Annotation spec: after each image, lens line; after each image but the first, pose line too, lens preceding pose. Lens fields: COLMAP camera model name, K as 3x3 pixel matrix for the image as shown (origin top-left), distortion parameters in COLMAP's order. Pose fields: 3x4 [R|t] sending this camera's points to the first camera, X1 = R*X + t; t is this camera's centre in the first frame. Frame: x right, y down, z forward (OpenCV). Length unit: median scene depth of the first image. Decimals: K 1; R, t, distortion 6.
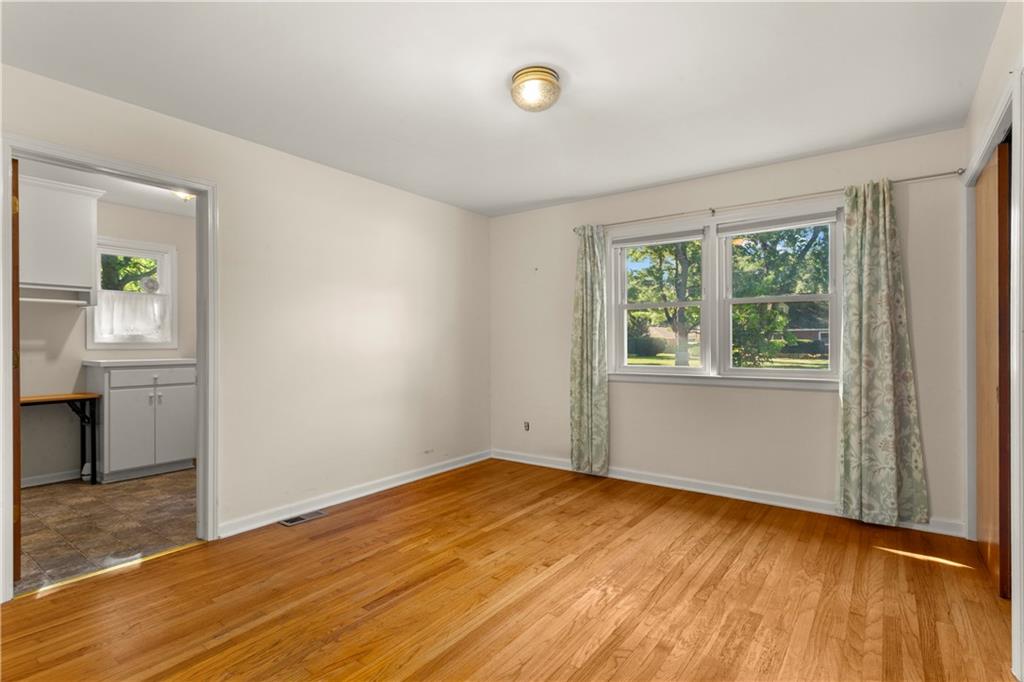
lens RADIAL K [[495.0, 0, 512.0], [0, 495.0, 341.0], [0, 0, 1]] dist [-0.001813, -0.000035]
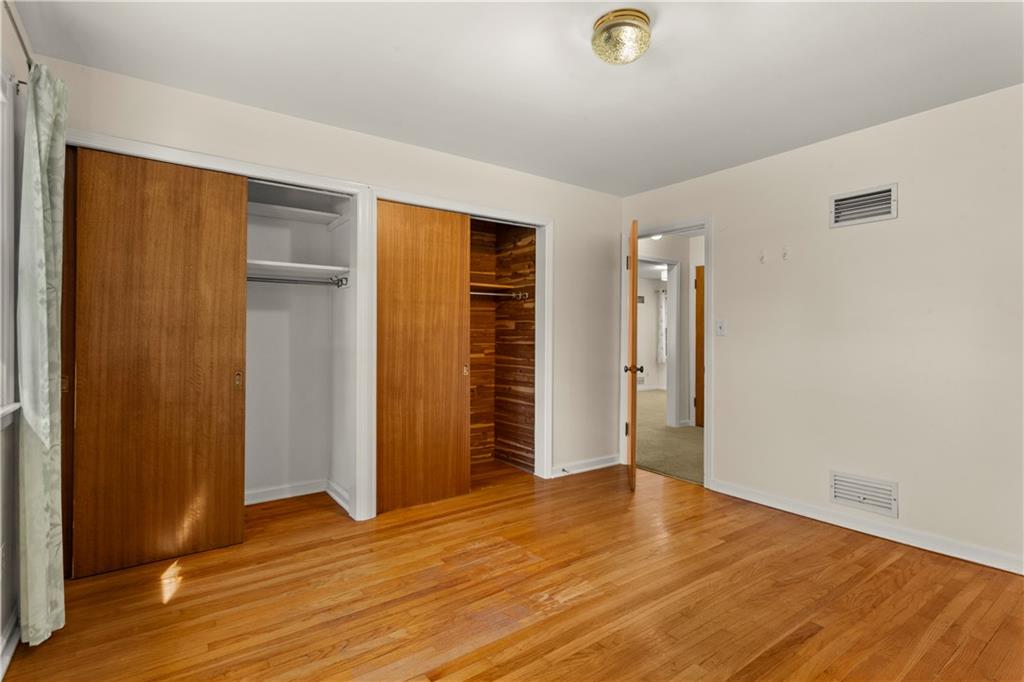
lens RADIAL K [[495.0, 0, 512.0], [0, 495.0, 341.0], [0, 0, 1]] dist [-0.001813, -0.000035]
pose [[-0.954442, 0.000709, 0.298396, -0.027017], [0.003359, 0.999959, 0.008369, 0.002364], [-0.298378, 0.008990, -0.954406, 1.936252]]
